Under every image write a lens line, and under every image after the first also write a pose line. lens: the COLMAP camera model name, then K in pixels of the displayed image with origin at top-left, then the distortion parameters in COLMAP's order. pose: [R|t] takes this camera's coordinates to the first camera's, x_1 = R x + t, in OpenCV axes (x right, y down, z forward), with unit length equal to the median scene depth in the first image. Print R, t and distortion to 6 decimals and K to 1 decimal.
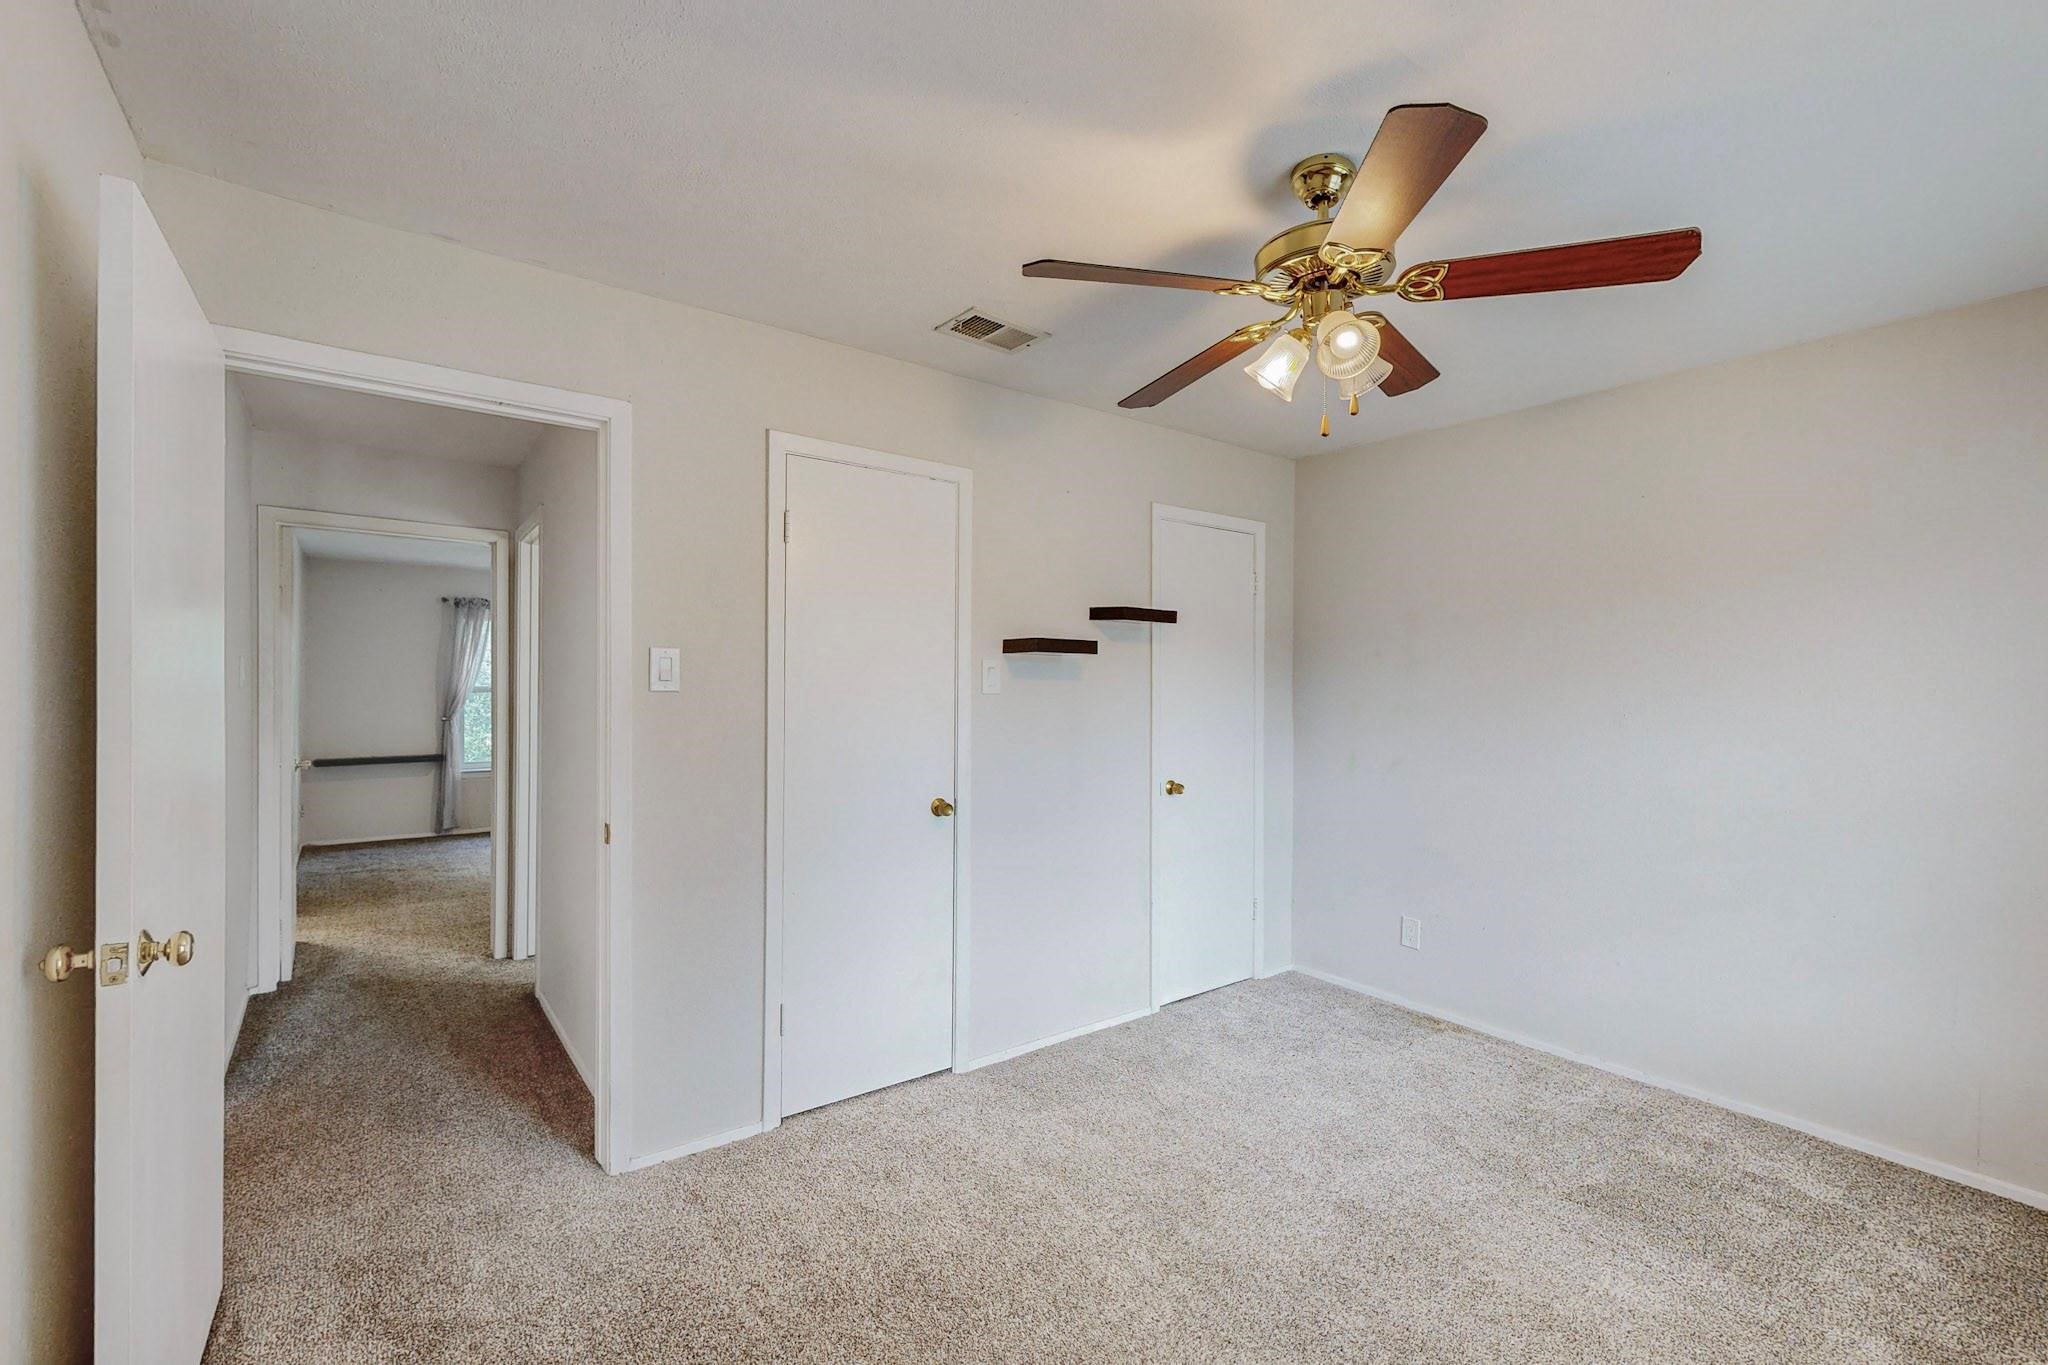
lens RADIAL K [[892.2, 0, 1032.9], [0, 892.2, 691.0], [0, 0, 1]] dist [0.001972, 0.000093]
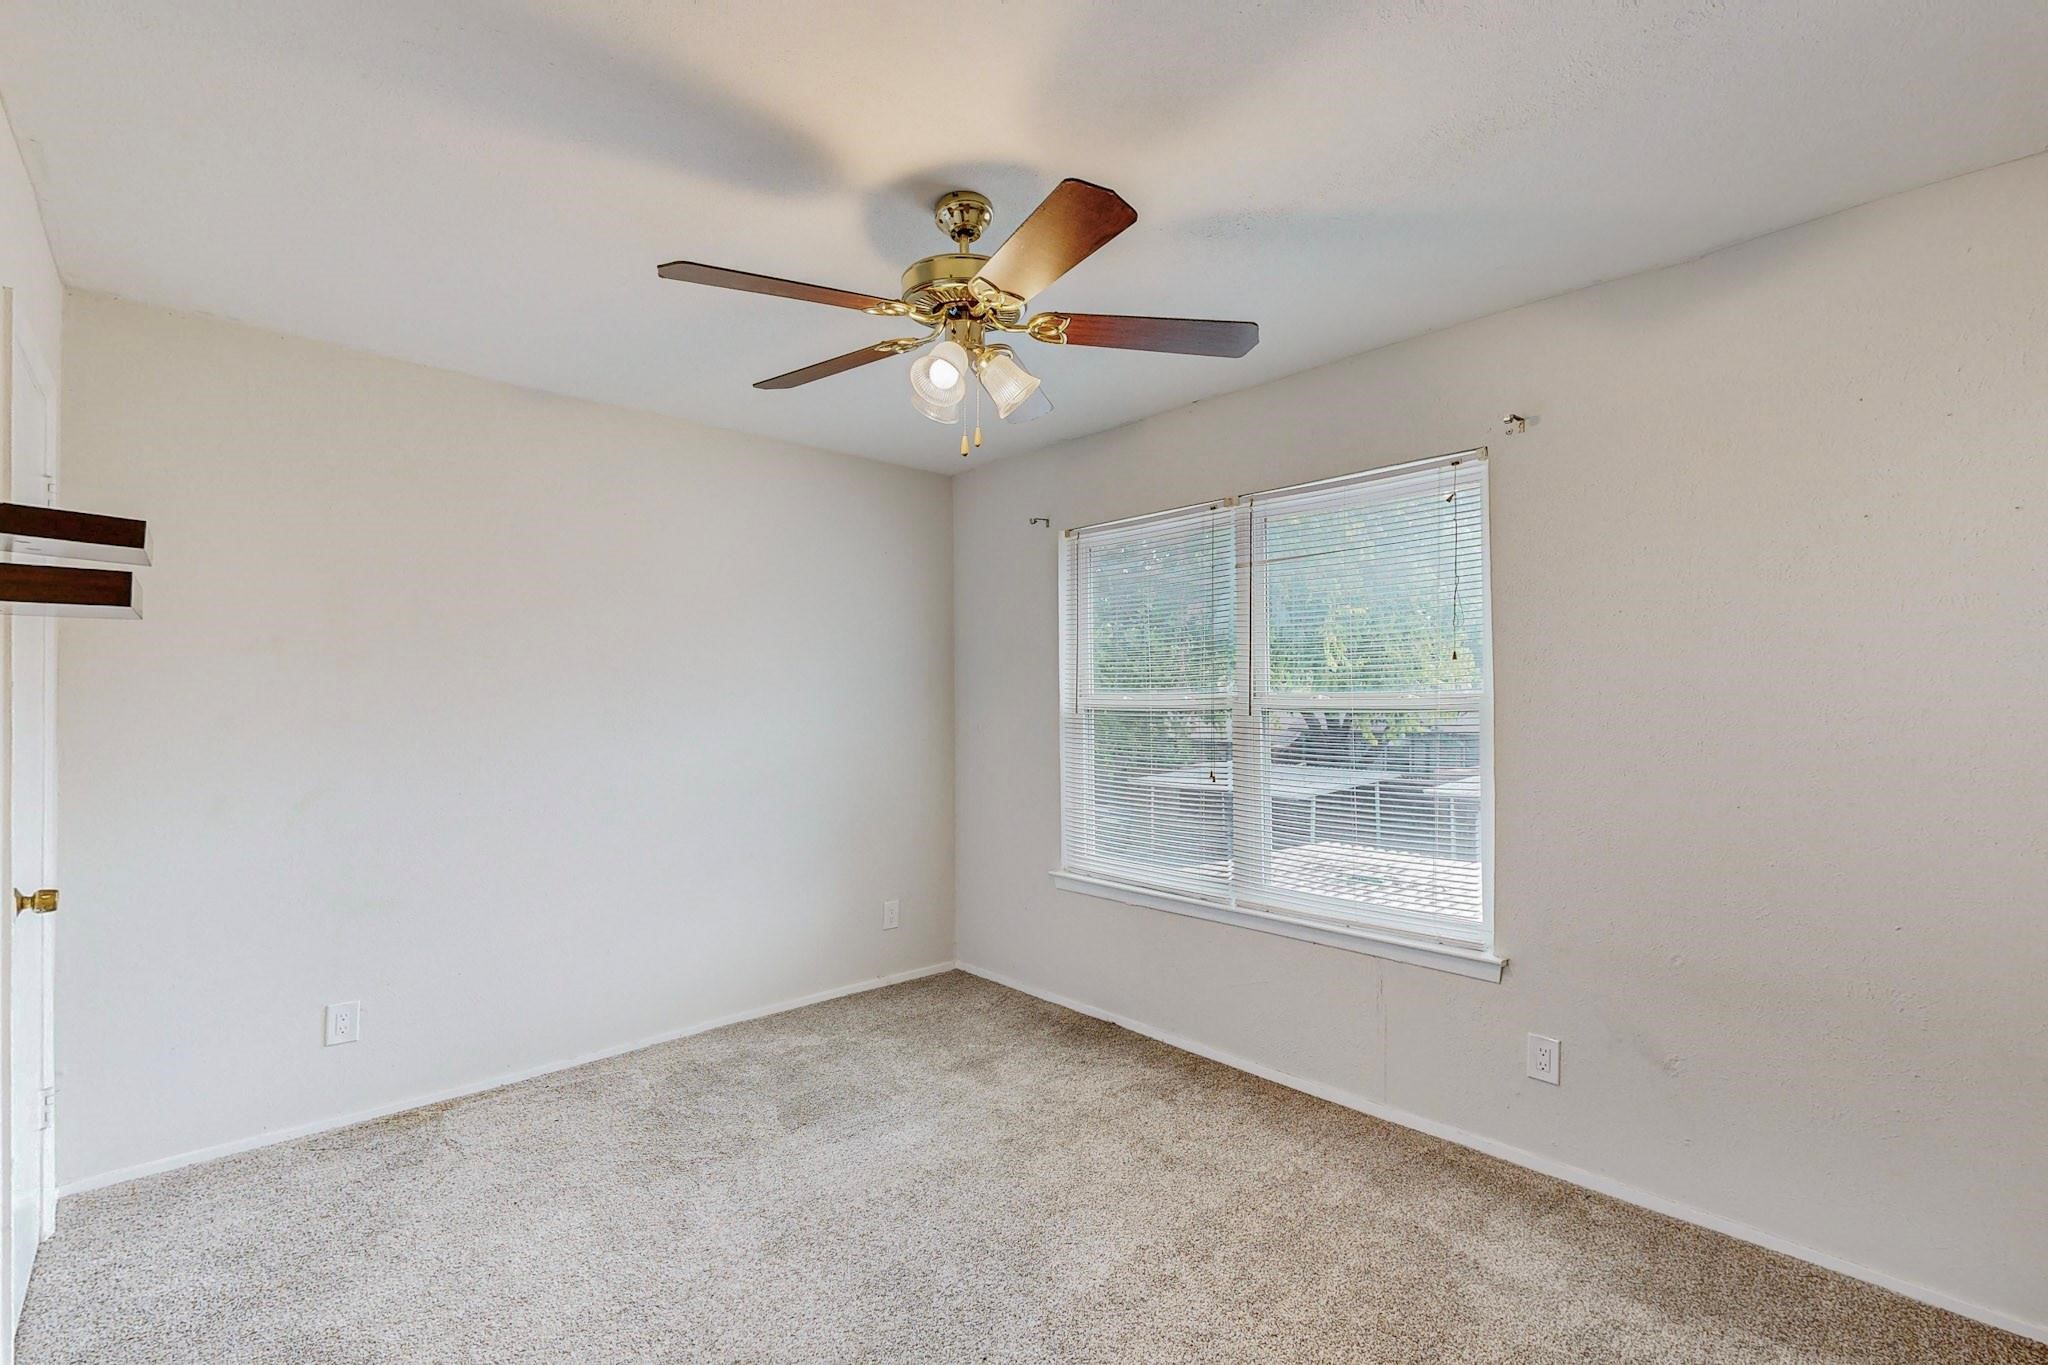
lens RADIAL K [[892.2, 0, 1032.5], [0, 892.2, 680.1], [0, 0, 1]] dist [0.001972, 0.000093]
pose [[-0.126896, 0.014282, 0.991813, -0.519302], [0.000314, 0.999897, -0.014359, 0.002120], [-0.991916, -0.001510, -0.126887, 0.730462]]
